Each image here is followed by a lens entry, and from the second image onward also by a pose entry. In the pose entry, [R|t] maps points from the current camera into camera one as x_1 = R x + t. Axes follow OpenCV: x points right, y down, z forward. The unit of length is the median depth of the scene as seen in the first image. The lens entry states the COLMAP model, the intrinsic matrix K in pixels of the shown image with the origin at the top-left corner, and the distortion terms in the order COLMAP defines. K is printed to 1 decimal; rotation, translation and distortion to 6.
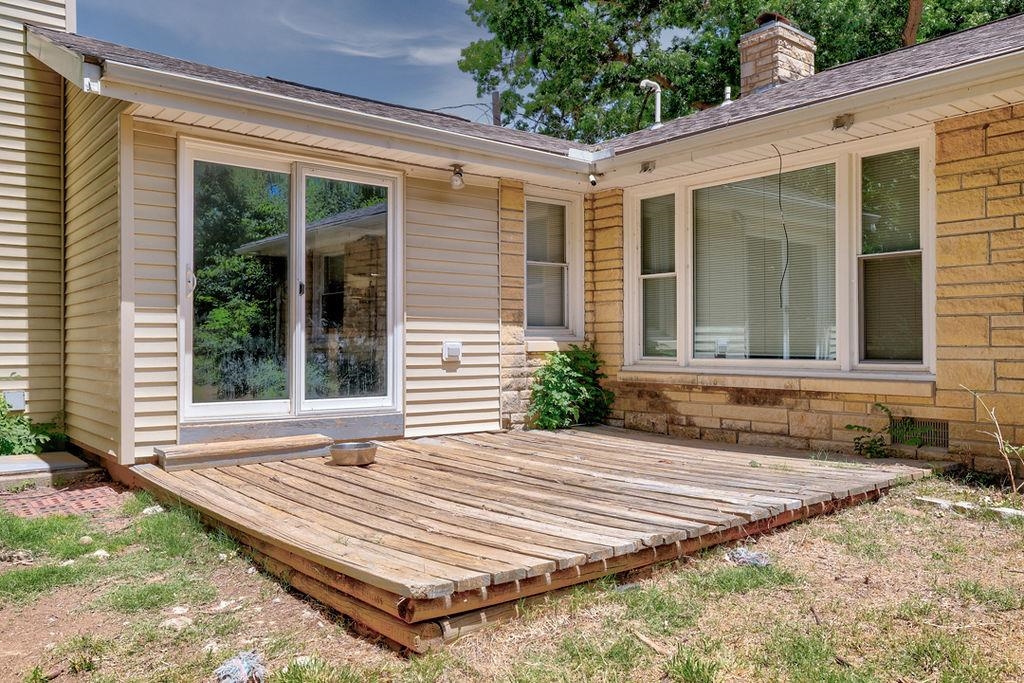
lens RADIAL K [[792.1, 0, 505.1], [0, 792.1, 341.5], [0, 0, 1]] dist [-0.011961, -0.003914]
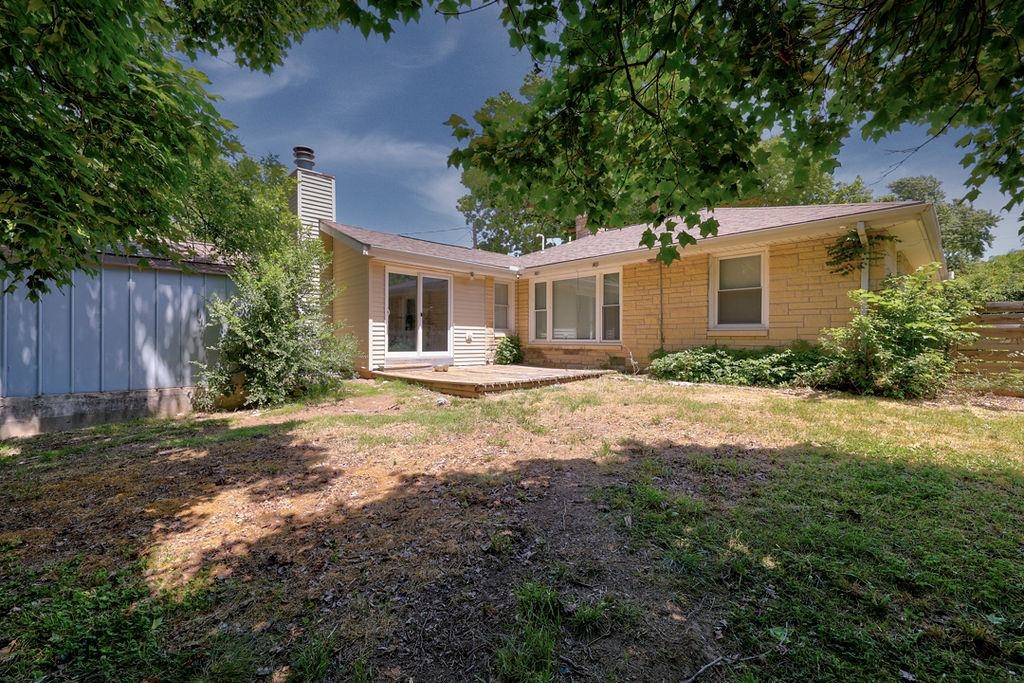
lens RADIAL K [[440.2, 0, 514.0], [0, 440.2, 341.6], [0, 0, 1]] dist [0.002174, -0.000820]
pose [[0.994852, 0.003697, 0.101275, -0.069032], [-0.004510, 0.999959, 0.007791, 0.018711], [-0.101242, -0.008208, 0.994828, -0.629266]]
